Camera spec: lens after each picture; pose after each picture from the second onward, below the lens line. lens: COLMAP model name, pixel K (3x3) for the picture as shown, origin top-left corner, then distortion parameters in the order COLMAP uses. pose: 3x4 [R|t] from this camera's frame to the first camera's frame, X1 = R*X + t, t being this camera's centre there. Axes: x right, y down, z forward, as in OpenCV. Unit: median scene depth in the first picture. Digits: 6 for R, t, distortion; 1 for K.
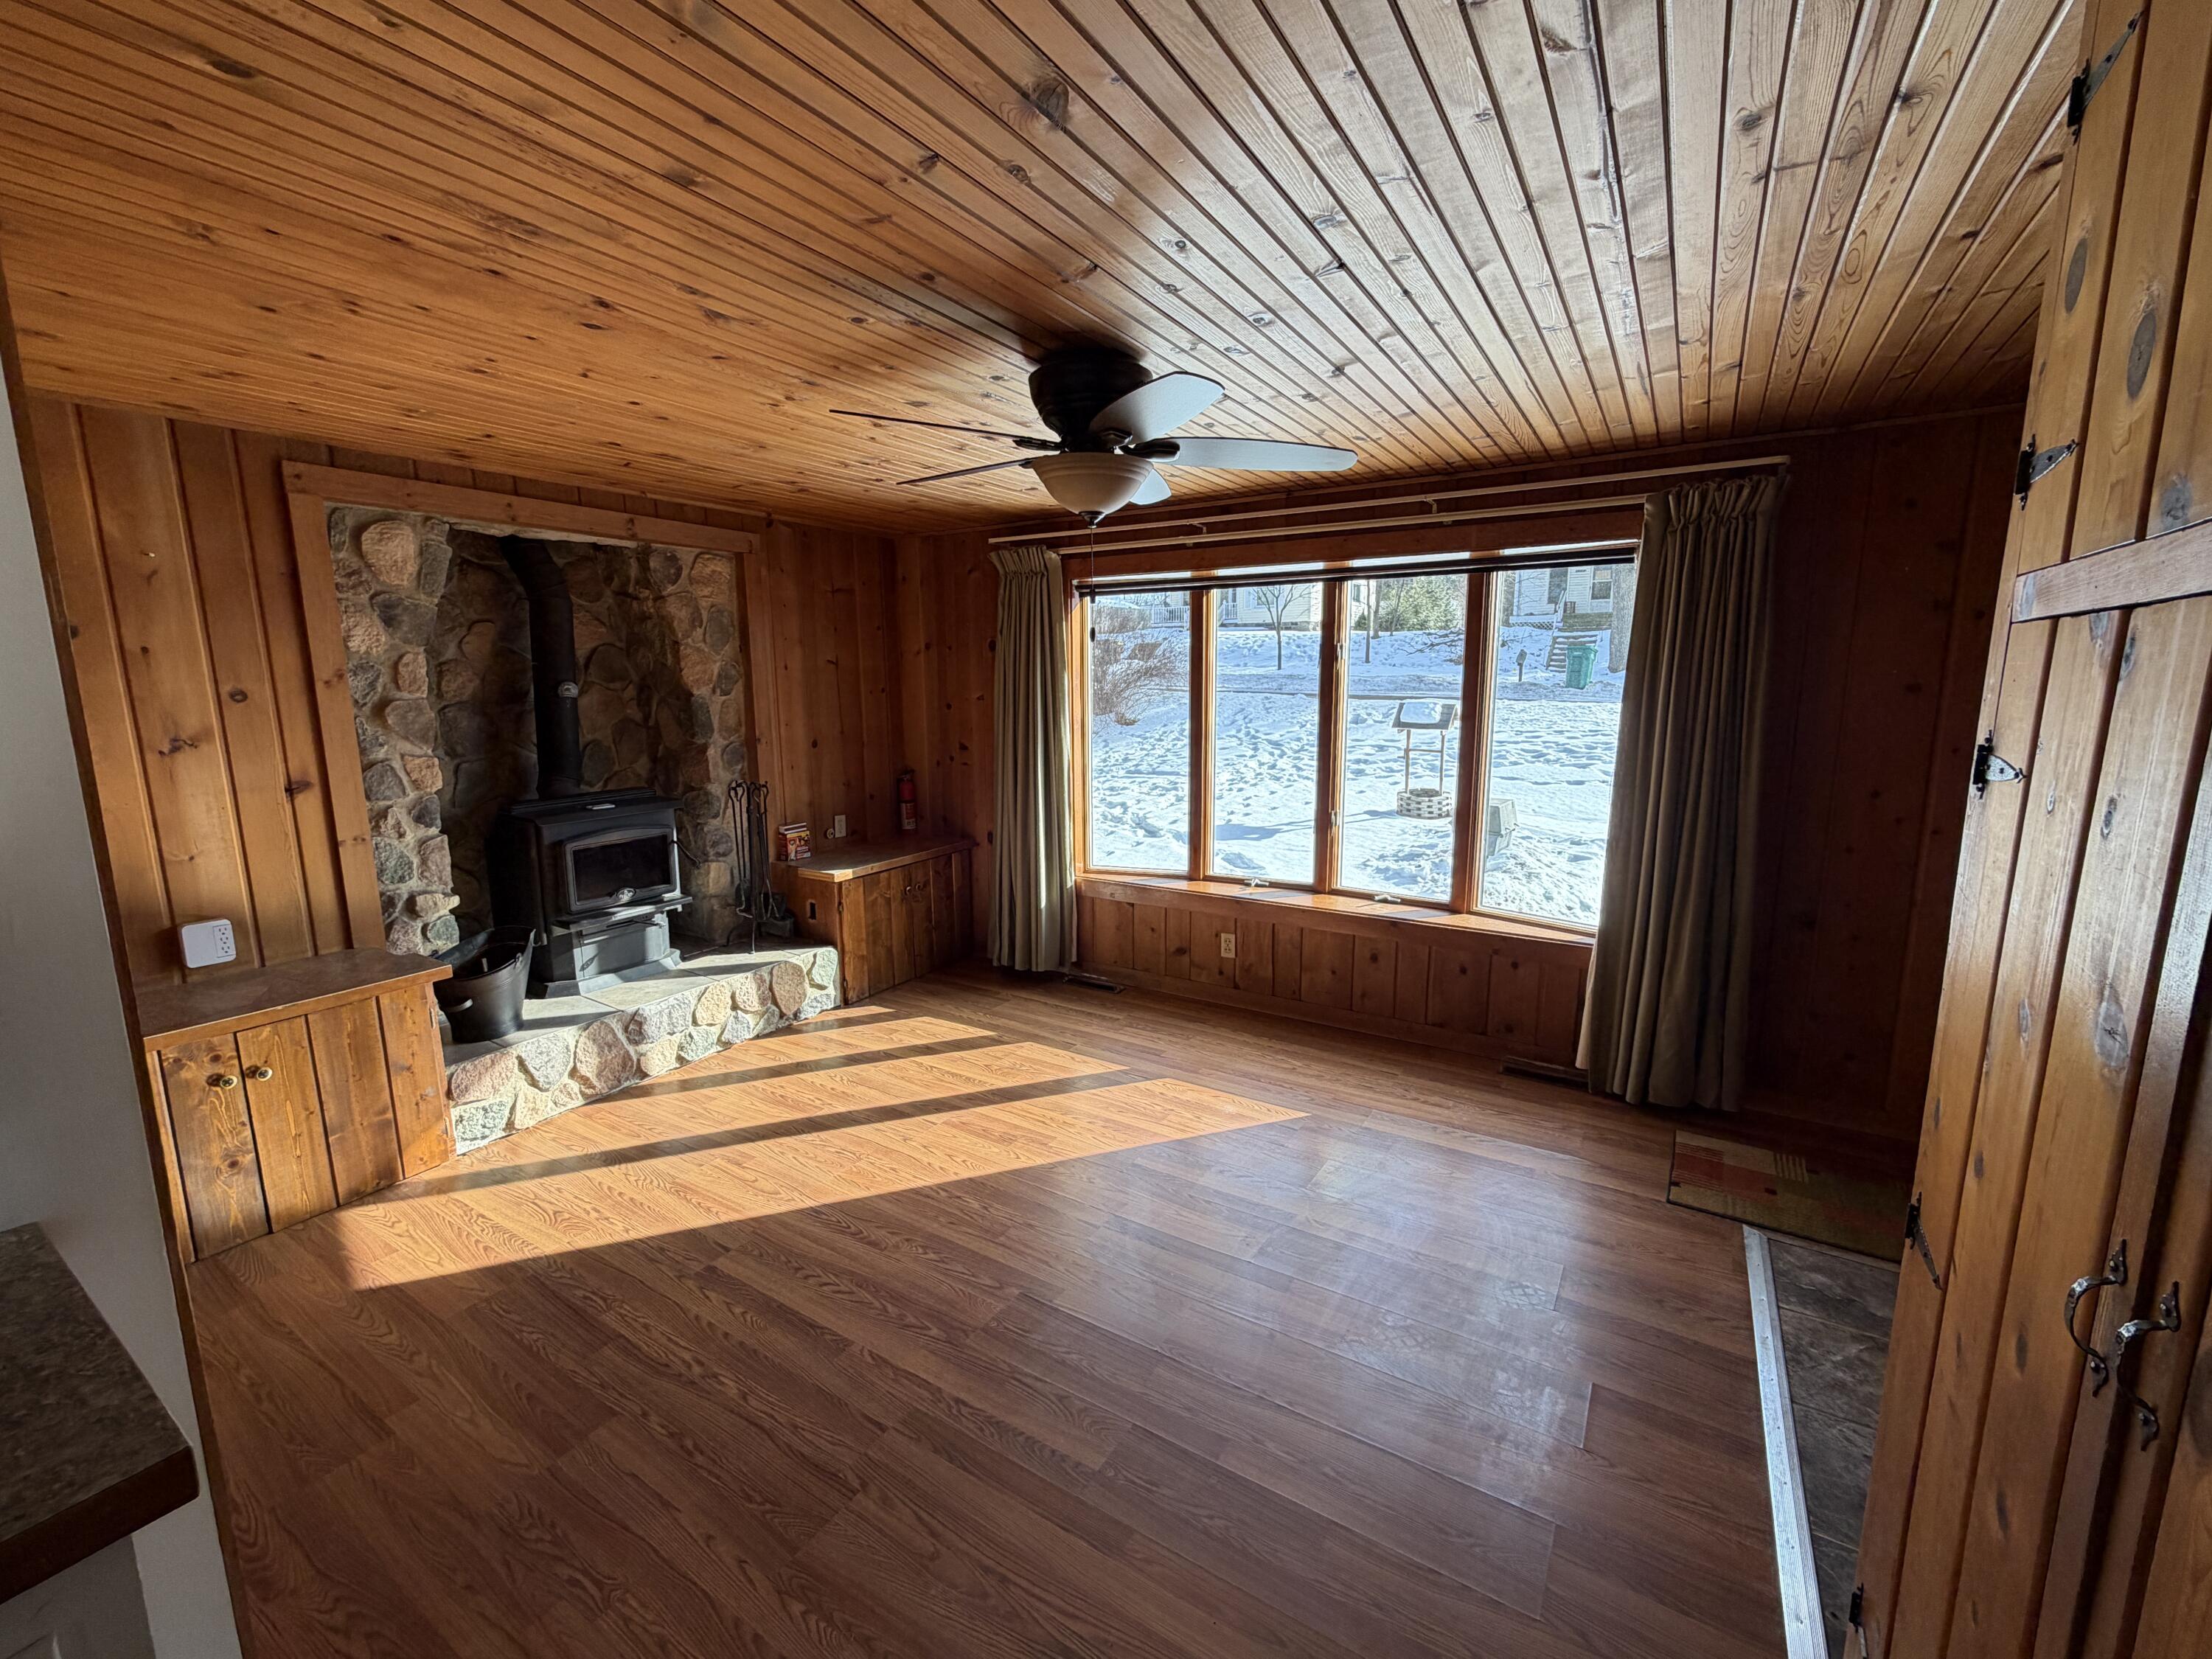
lens RADIAL K [[916.2, 0, 1101.4], [0, 916.2, 828.7], [0, 0, 1]] dist [0.000049, 0.000867]
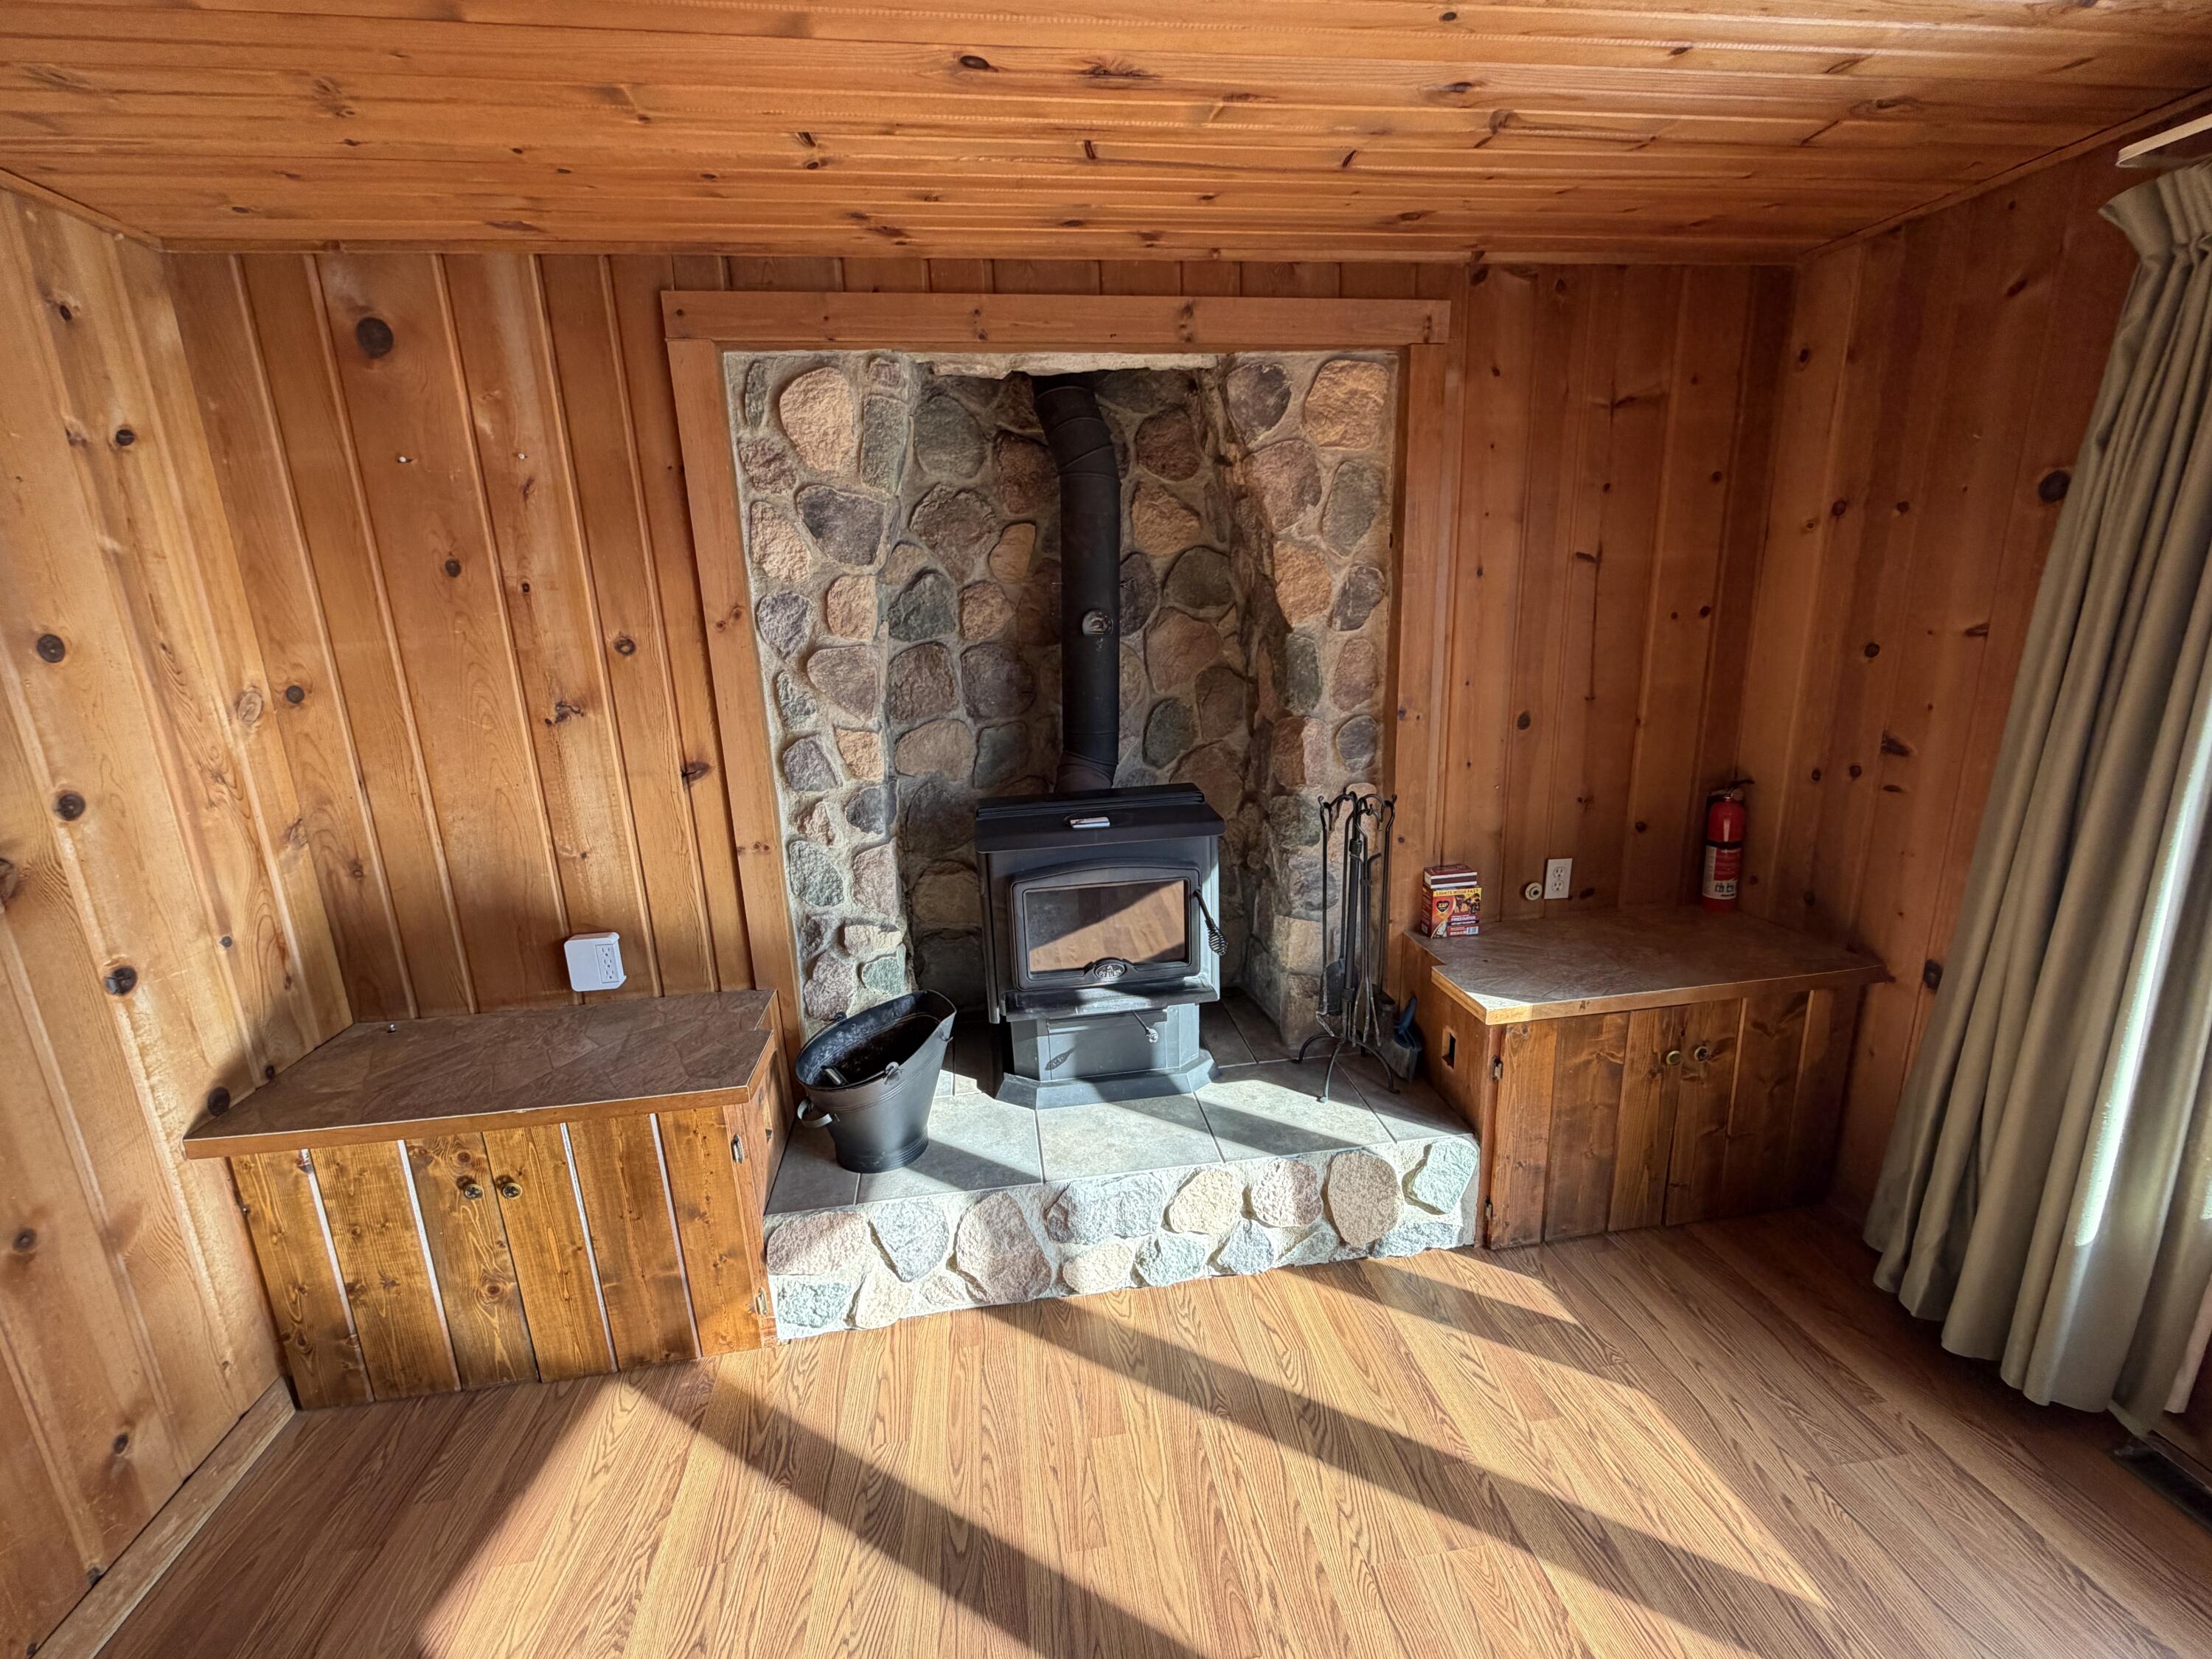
lens RADIAL K [[916.2, 0, 1110.1], [0, 916.2, 825.4], [0, 0, 1]] dist [0.000049, 0.000867]
pose [[0.648345, 0.165257, -0.743195, -0.087823], [-0.093032, 0.986040, 0.138098, -0.104833], [0.755641, -0.020395, 0.654668, 0.603919]]
